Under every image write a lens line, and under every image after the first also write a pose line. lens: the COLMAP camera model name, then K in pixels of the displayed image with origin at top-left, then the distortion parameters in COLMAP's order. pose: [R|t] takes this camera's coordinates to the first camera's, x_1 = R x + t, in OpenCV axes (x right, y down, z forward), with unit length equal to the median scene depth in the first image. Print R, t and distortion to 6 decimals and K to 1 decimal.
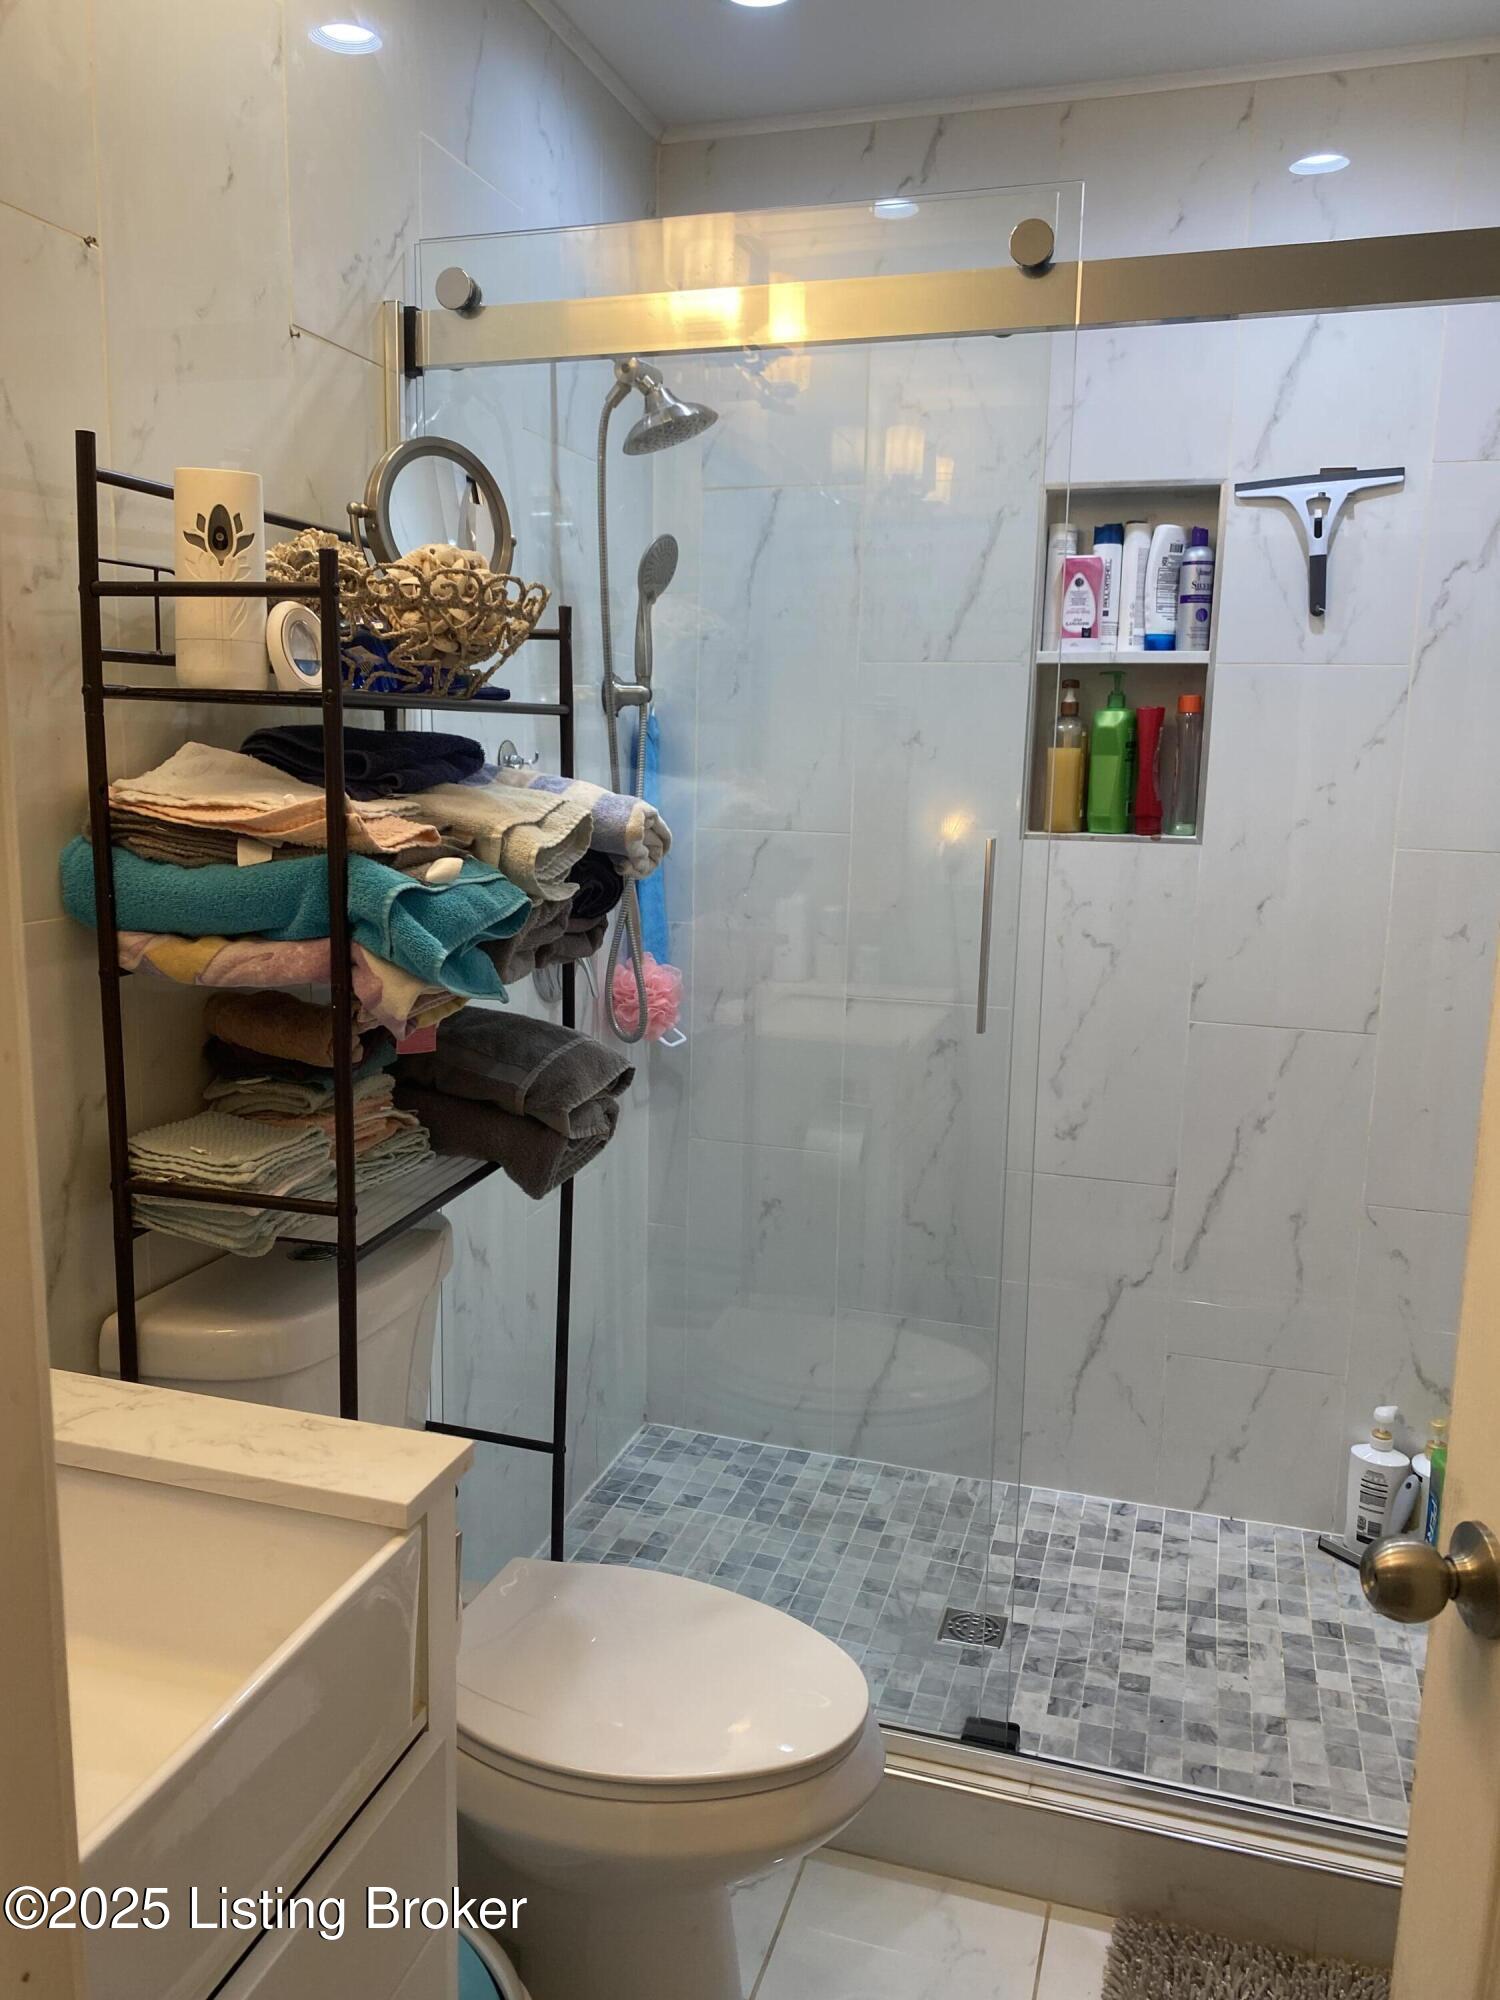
lens RADIAL K [[1520.1, 0, 758.9], [0, 1520.1, 994.1], [0, 0, 1]] dist [0.027842, -0.033125]
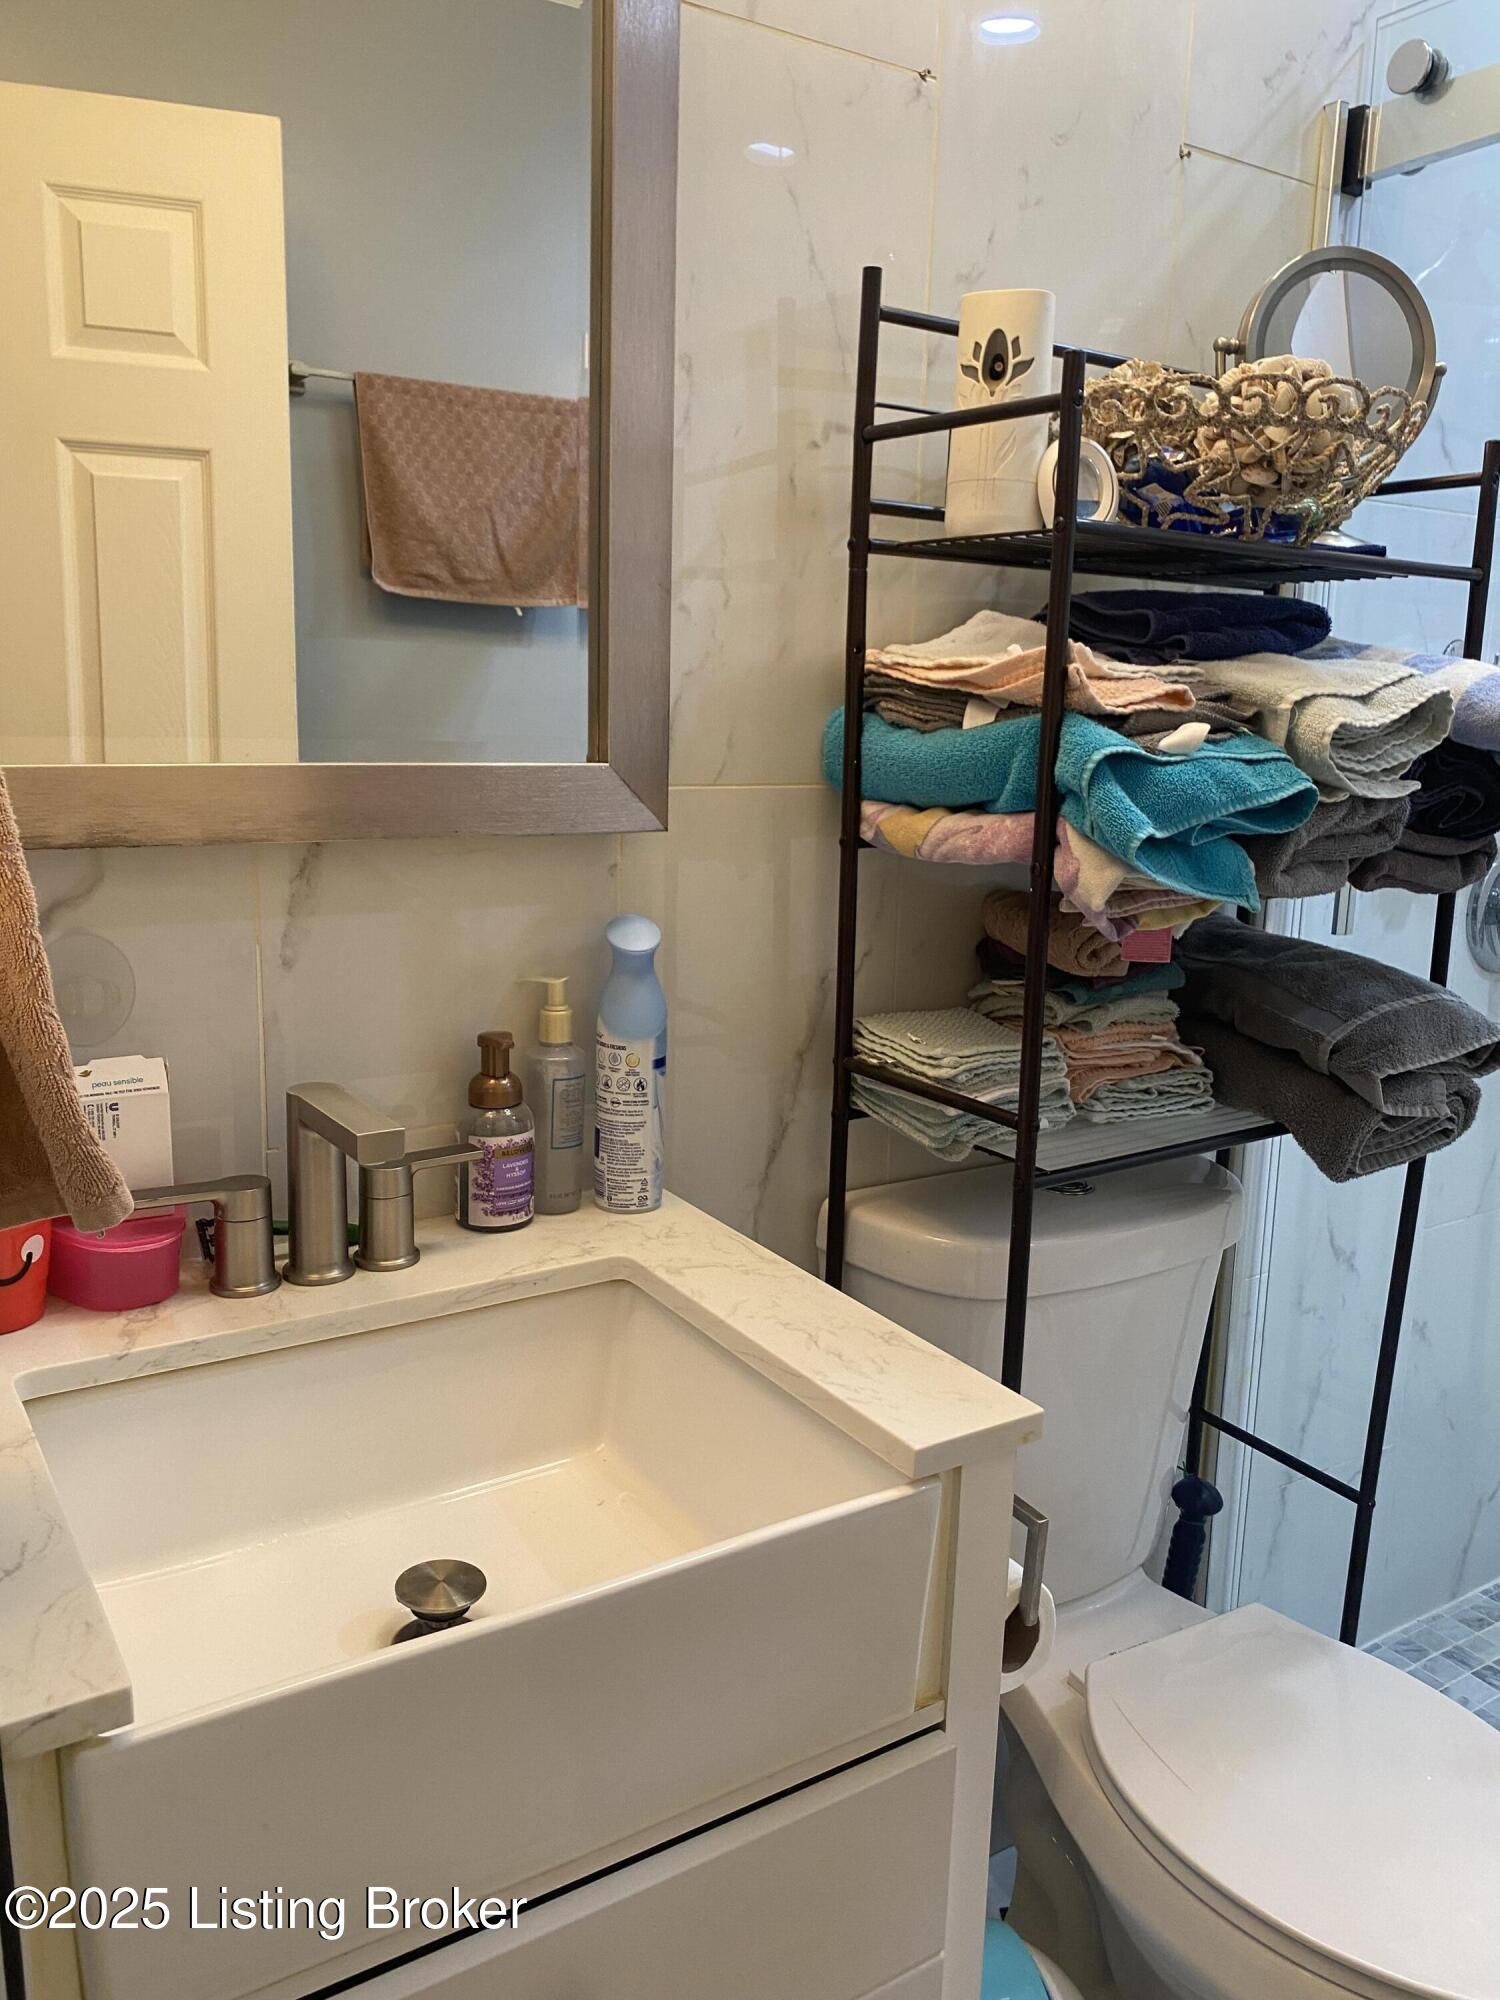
lens RADIAL K [[1520.1, 0, 747.5], [0, 1520.1, 994.1], [0, 0, 1]] dist [0.027842, -0.033125]
pose [[0.753922, 0.120208, -0.645873, 0.158304], [-0.117252, 0.991954, 0.047753, 0.042593], [0.646416, 0.039728, 0.761950, 0.219679]]
